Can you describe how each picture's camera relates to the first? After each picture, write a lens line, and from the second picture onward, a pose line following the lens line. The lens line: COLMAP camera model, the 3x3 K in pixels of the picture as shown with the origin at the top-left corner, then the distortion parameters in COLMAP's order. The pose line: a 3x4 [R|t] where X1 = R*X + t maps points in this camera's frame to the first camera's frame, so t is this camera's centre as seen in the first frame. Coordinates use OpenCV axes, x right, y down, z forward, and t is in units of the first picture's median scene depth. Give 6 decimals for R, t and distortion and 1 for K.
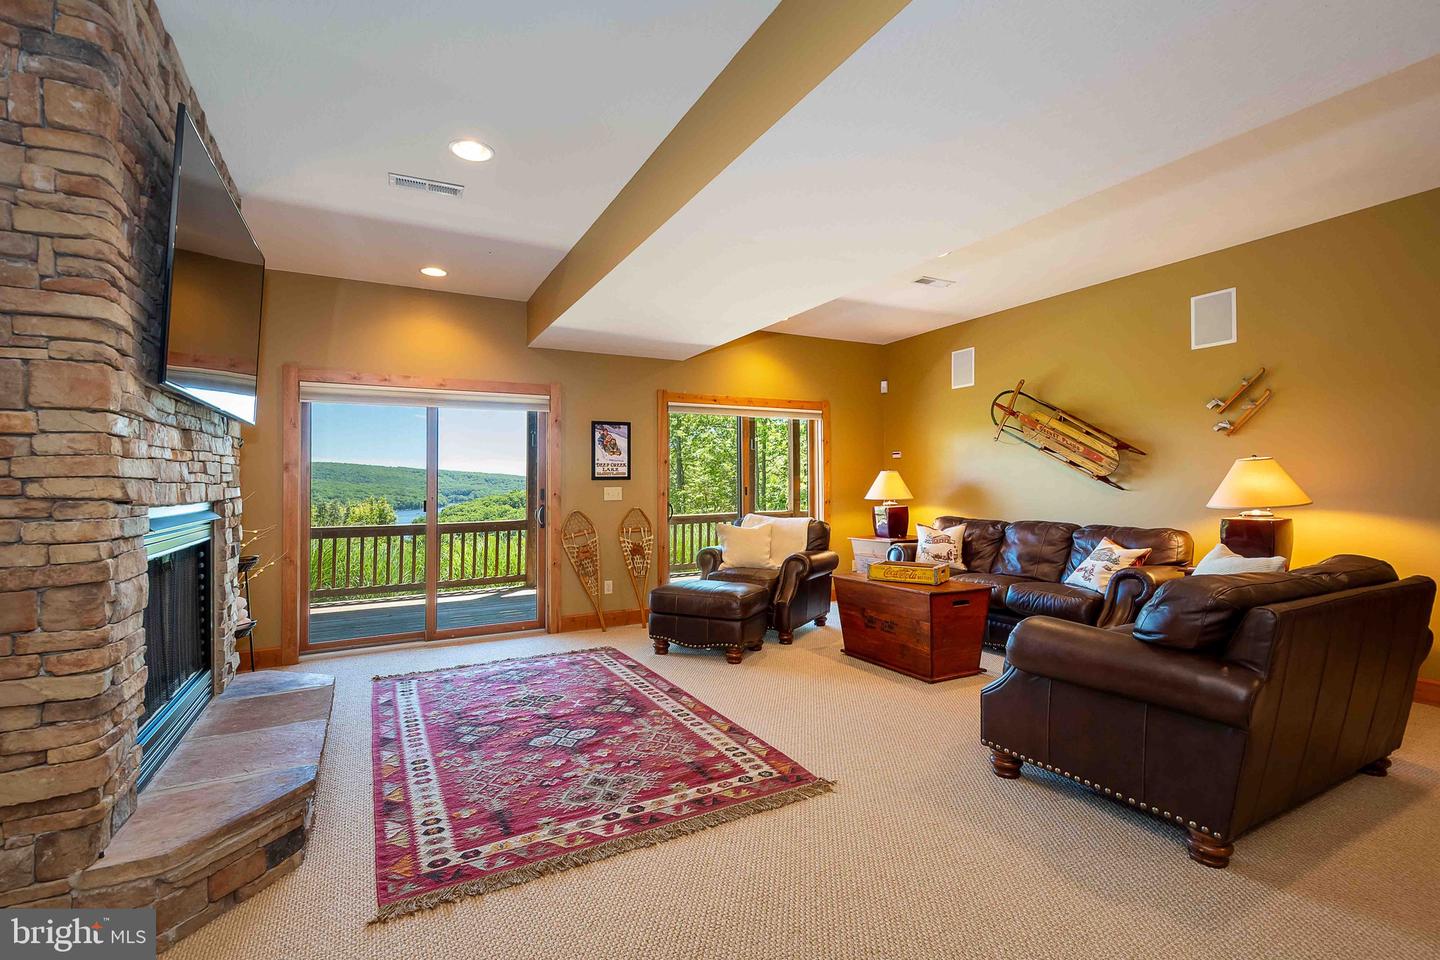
lens RADIAL K [[640.9, 0, 721.0], [0, 640.9, 477.4], [0, 0, 1]] dist [0.000622, 0.000252]
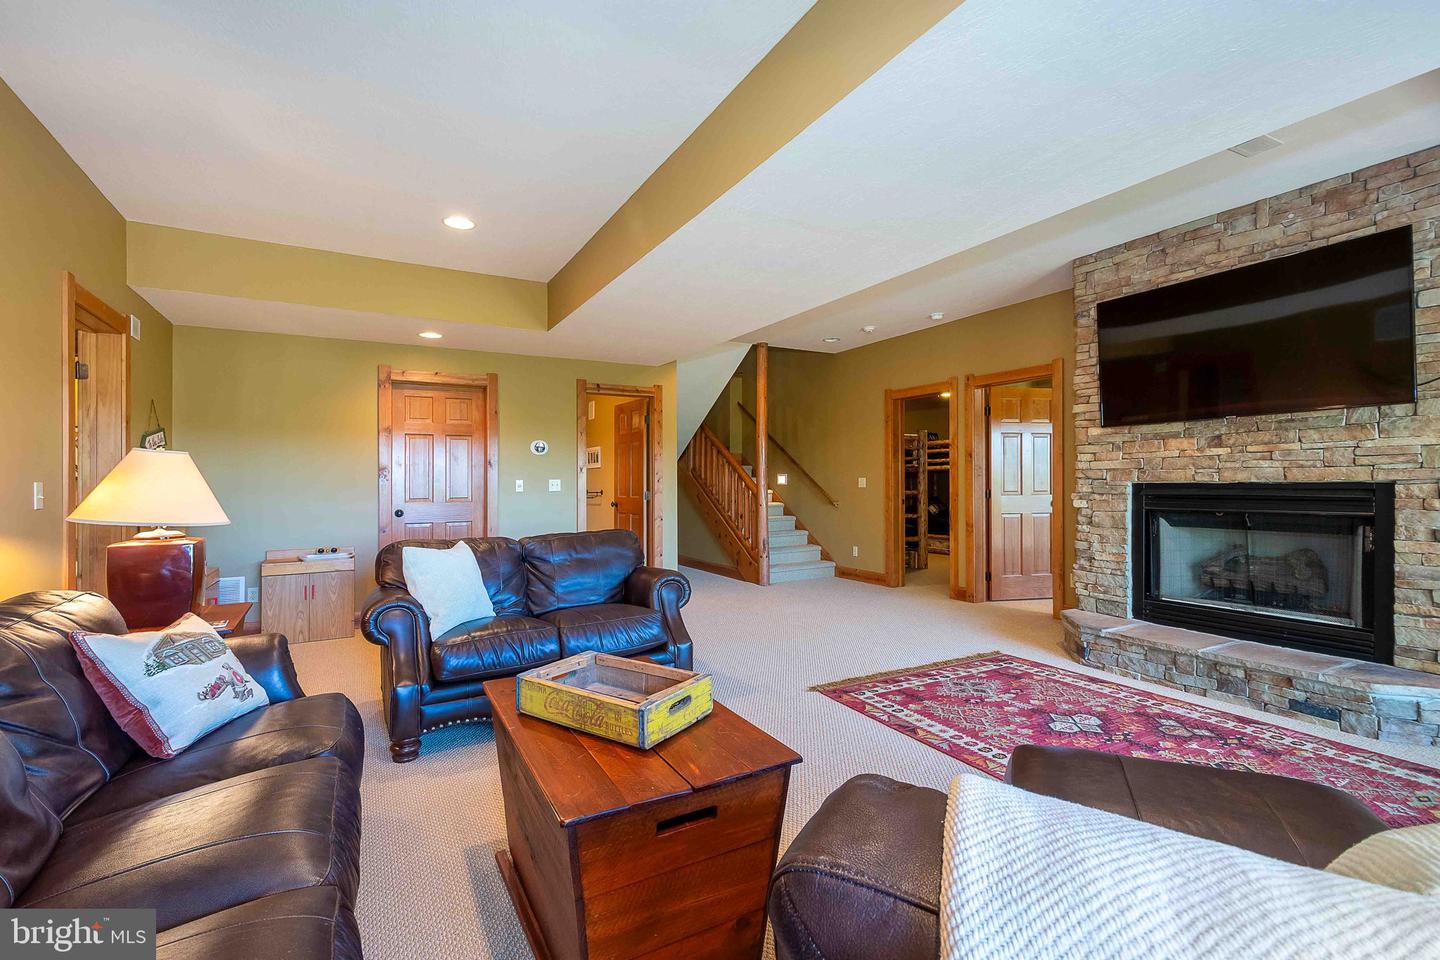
lens RADIAL K [[640.9, 0, 718.9], [0, 640.9, 477.8], [0, 0, 1]] dist [0.000622, 0.000252]
pose [[-0.999725, 0.019155, -0.013510, 0.365267], [0.019342, 0.999717, -0.013875, 0.027232], [0.013240, -0.014133, -0.999812, 2.295329]]
